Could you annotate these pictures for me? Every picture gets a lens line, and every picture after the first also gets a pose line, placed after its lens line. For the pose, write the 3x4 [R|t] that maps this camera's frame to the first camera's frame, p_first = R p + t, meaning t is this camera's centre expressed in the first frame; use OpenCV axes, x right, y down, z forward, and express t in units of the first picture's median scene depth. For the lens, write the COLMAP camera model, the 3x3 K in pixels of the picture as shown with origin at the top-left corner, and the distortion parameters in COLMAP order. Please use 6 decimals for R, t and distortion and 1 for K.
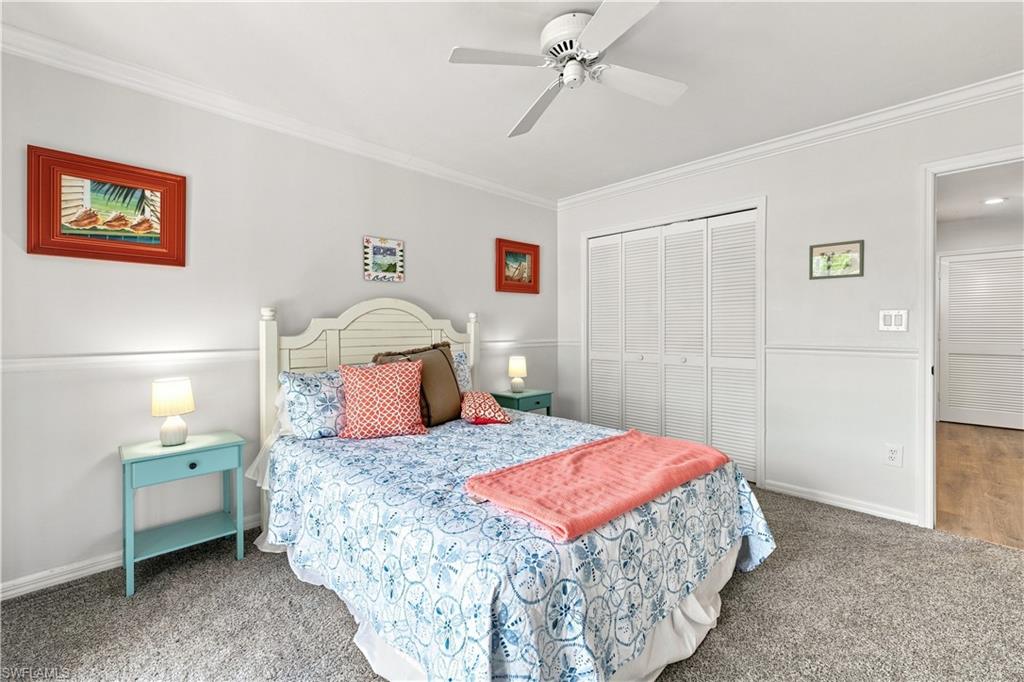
lens RADIAL K [[424.6, 0, 514.1], [0, 424.6, 333.4], [0, 0, 1]] dist [0.002586, 0.000140]
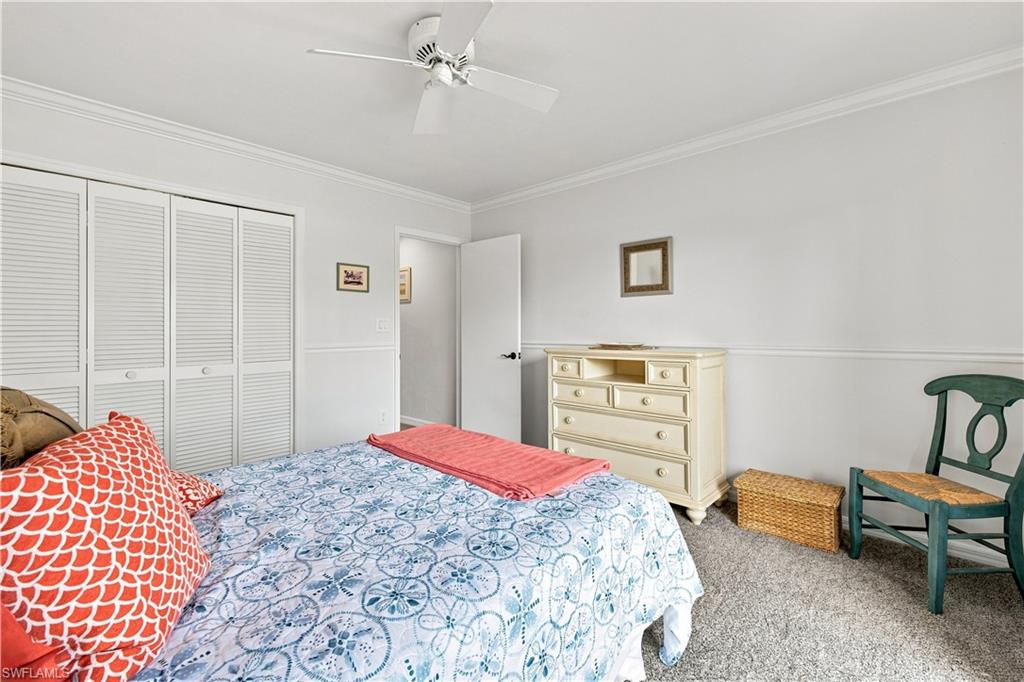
lens RADIAL K [[424.6, 0, 514.1], [0, 424.6, 333.4], [0, 0, 1]] dist [0.002586, 0.000140]
pose [[-0.042815, -0.008953, 0.999043, -0.568763], [0.025104, 0.999634, 0.010034, -0.004254], [-0.998768, 0.025510, -0.042575, 0.592074]]
